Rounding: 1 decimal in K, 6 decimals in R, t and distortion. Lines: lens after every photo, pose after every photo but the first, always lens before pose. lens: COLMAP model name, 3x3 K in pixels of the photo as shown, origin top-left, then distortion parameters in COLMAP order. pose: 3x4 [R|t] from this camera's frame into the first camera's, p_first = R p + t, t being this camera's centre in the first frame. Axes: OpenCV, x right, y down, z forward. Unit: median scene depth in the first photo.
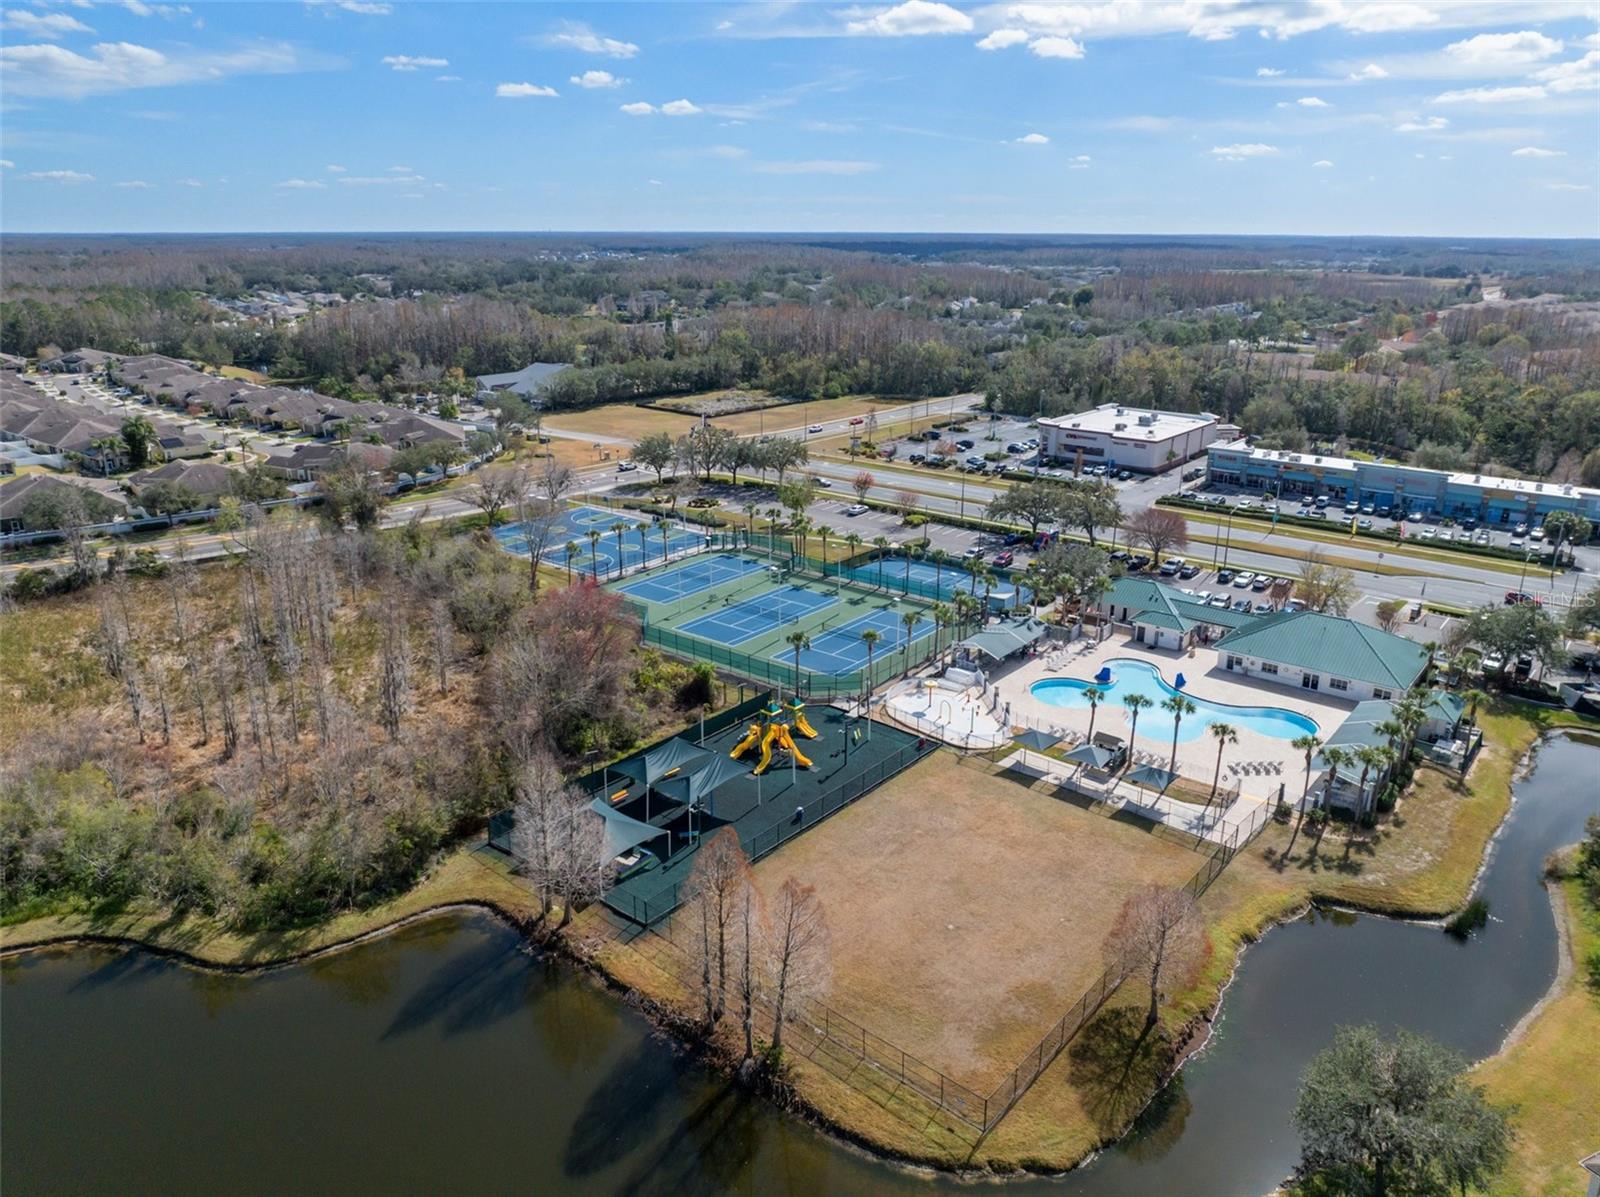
lens RADIAL K [[1129.2, 0, 800.0], [0, 1129.2, 598.5], [0, 0, 1]] dist [-0.017736, 0.000836]
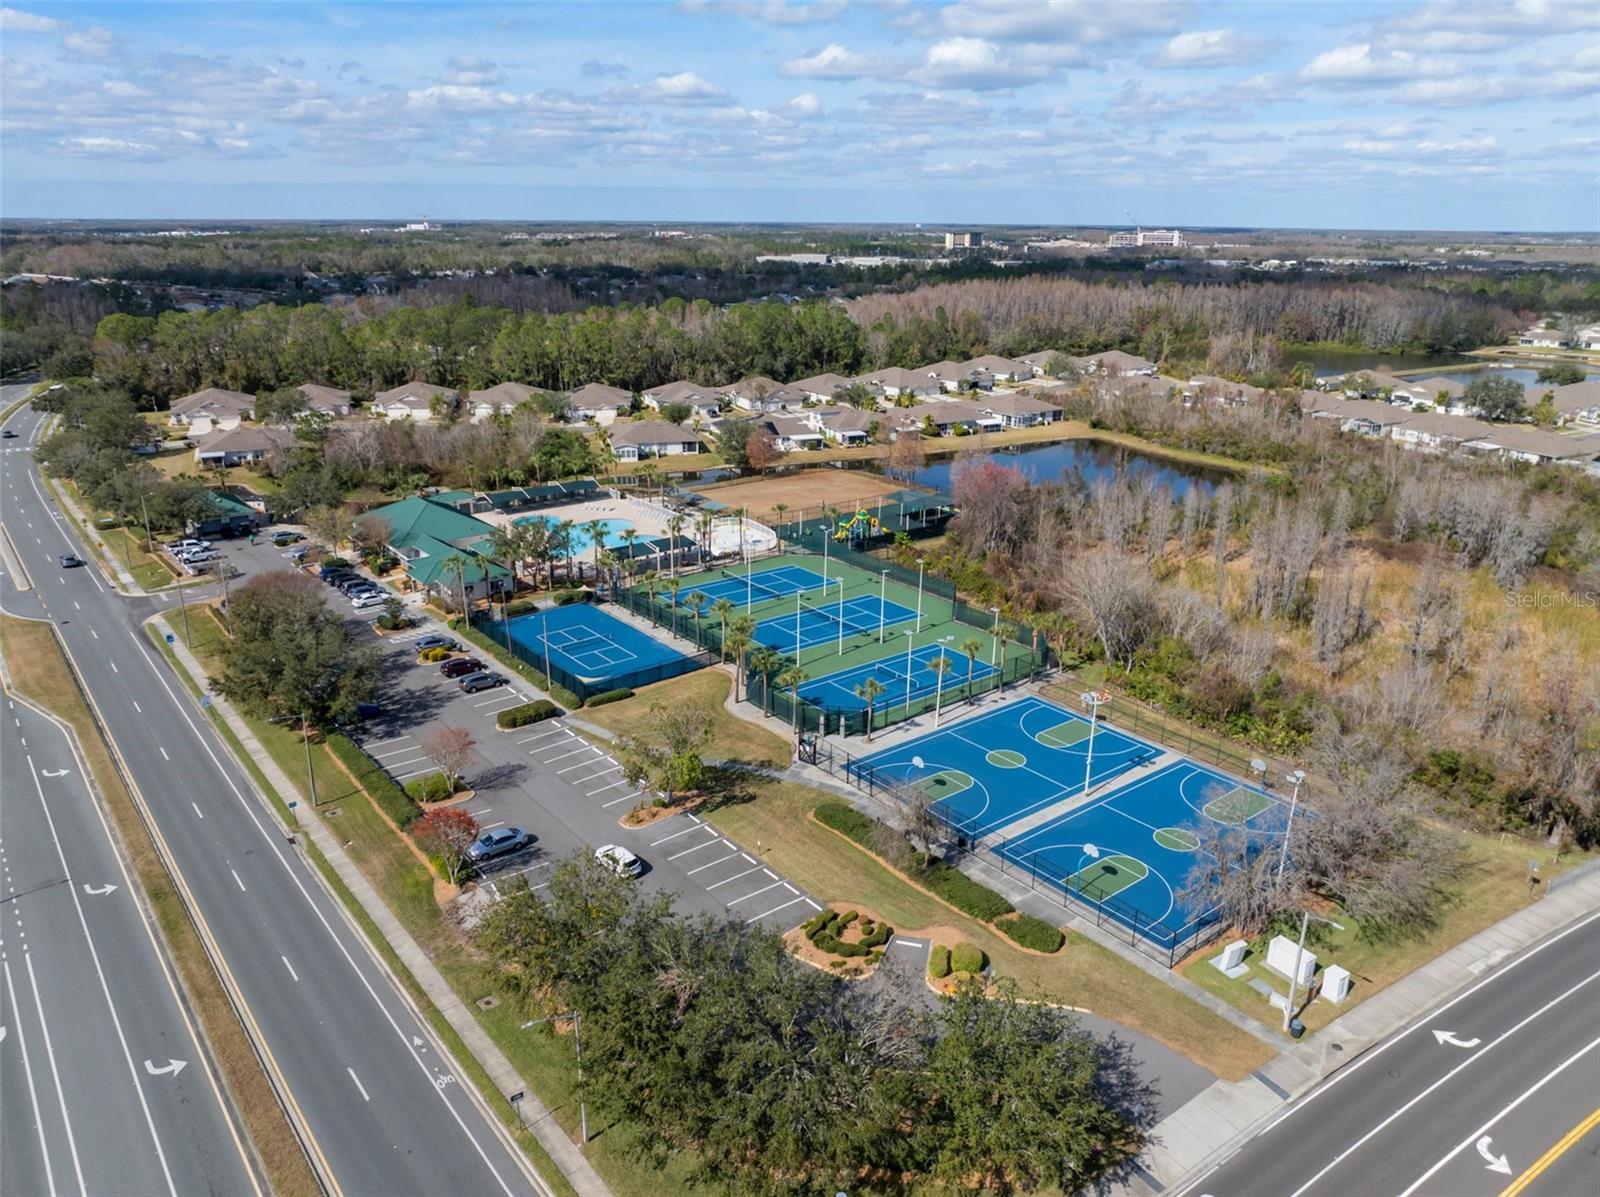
lens RADIAL K [[1129.2, 0, 800.0], [0, 1129.2, 598.5], [0, 0, 1]] dist [-0.017736, 0.000836]
pose [[-0.977495, -0.077997, 0.196008, -0.185526], [0.054424, 0.804446, 0.591527, -0.538999], [-0.203815, 0.588883, -0.782097, 1.684236]]
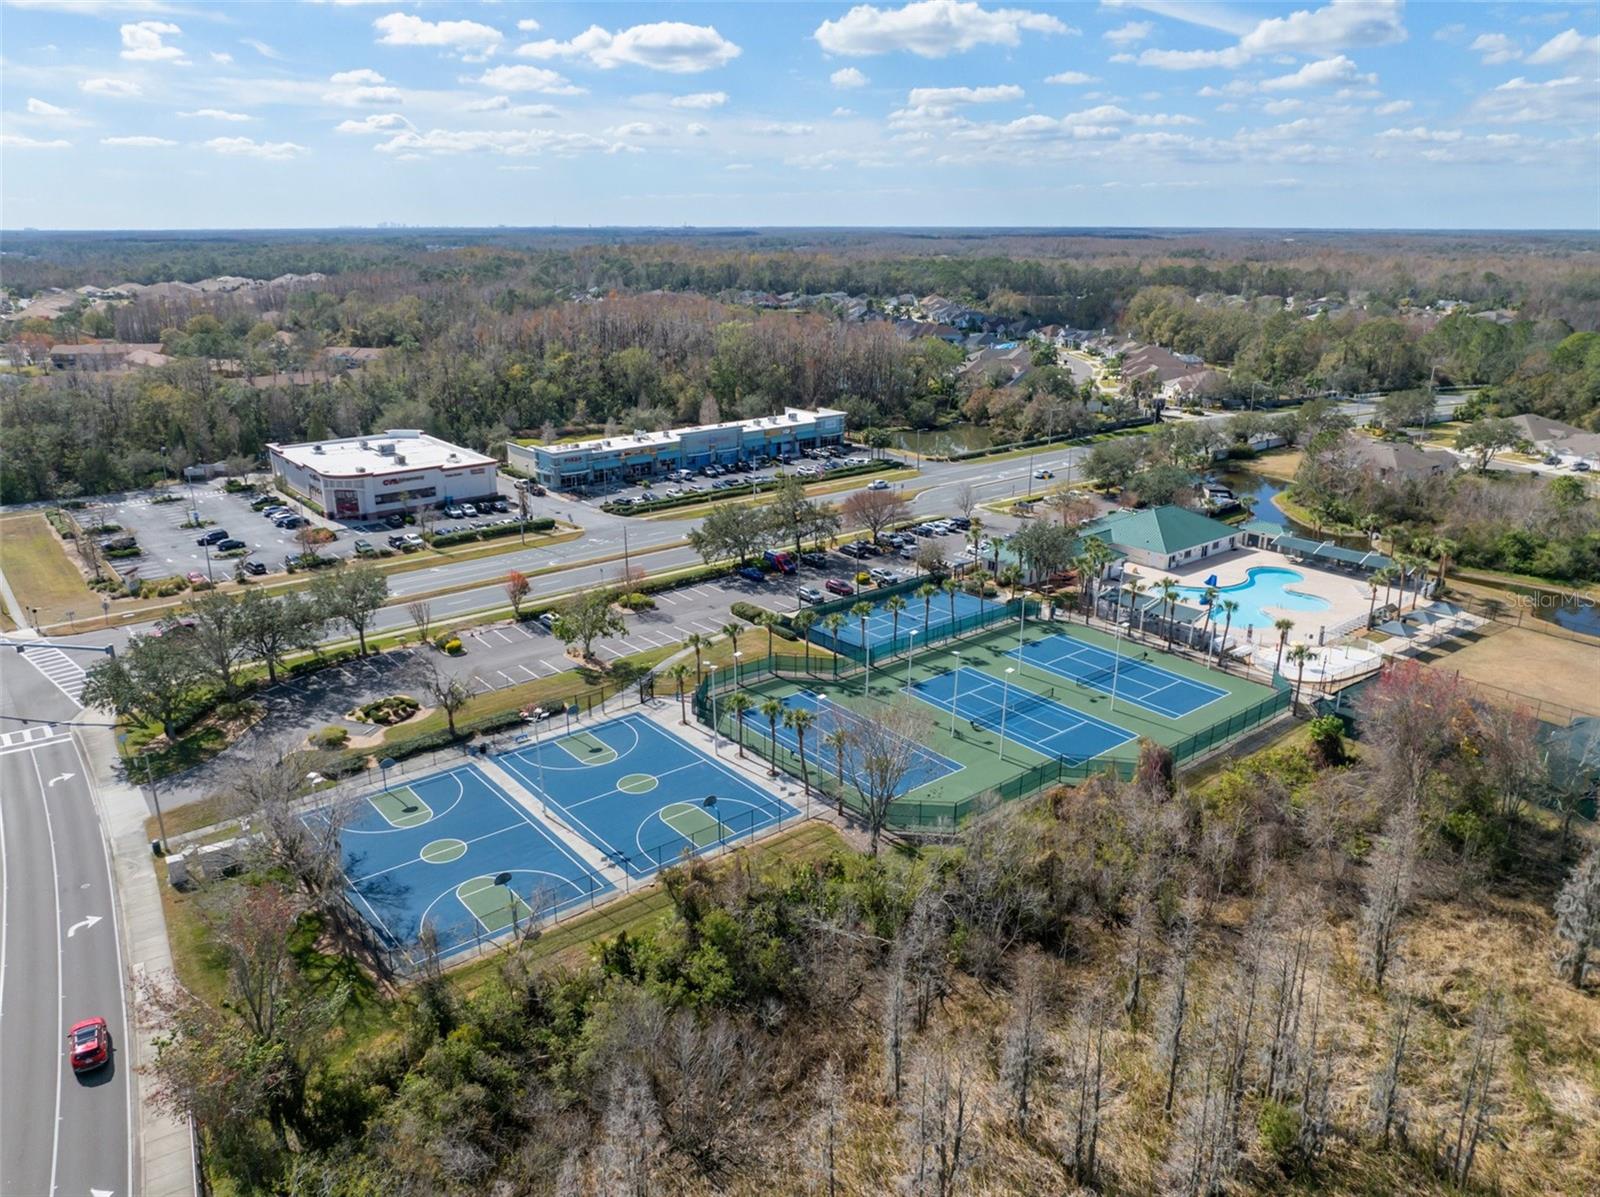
lens RADIAL K [[1129.2, 0, 800.0], [0, 1129.2, 598.5], [0, 0, 1]] dist [-0.017736, 0.000836]
pose [[0.202776, -0.313787, 0.927588, -0.742312], [0.306245, 0.920072, 0.244298, -0.286352], [-0.930105, 0.234531, 0.282664, 0.883747]]
